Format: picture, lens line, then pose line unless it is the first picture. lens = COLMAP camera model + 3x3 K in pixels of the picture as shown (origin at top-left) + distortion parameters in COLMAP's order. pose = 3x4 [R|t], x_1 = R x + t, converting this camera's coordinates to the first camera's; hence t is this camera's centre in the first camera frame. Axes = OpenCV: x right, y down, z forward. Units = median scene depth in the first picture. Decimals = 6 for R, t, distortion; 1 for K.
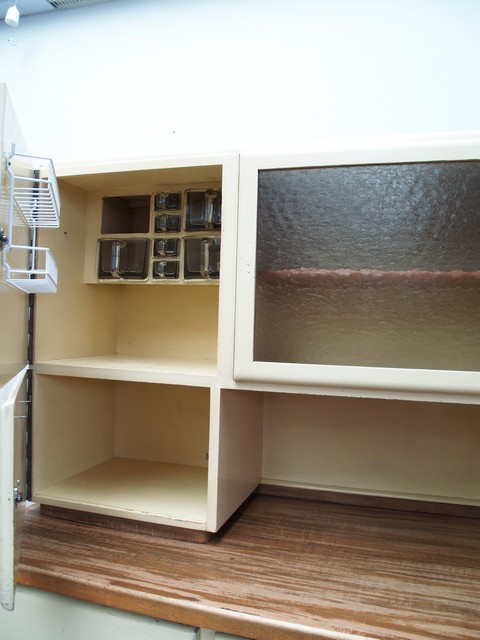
lens RADIAL K [[526.0, 0, 240.0], [0, 526.0, 320.0], [0, 0, 1]] dist [-0.126588, 0.085798]
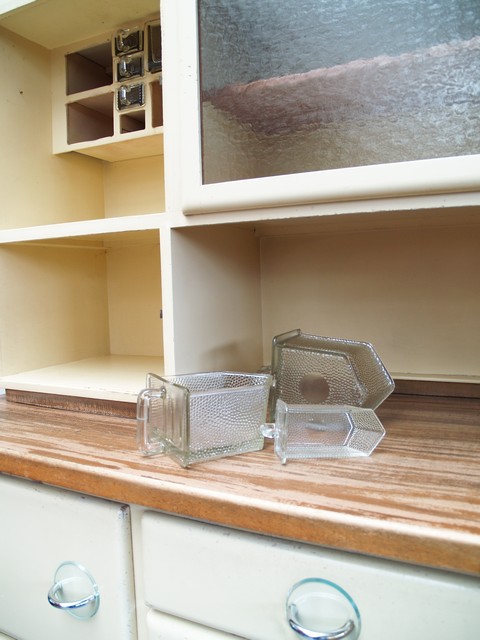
lens RADIAL K [[518.3, 0, 240.0], [0, 518.3, 320.0], [0, 0, 1]] dist [-0.124354, 0.074419]
pose [[0.985753, -0.041055, -0.163114, 0.208555], [0.053192, 0.996075, 0.070752, 0.238088], [0.159569, -0.078420, 0.984067, 0.234544]]
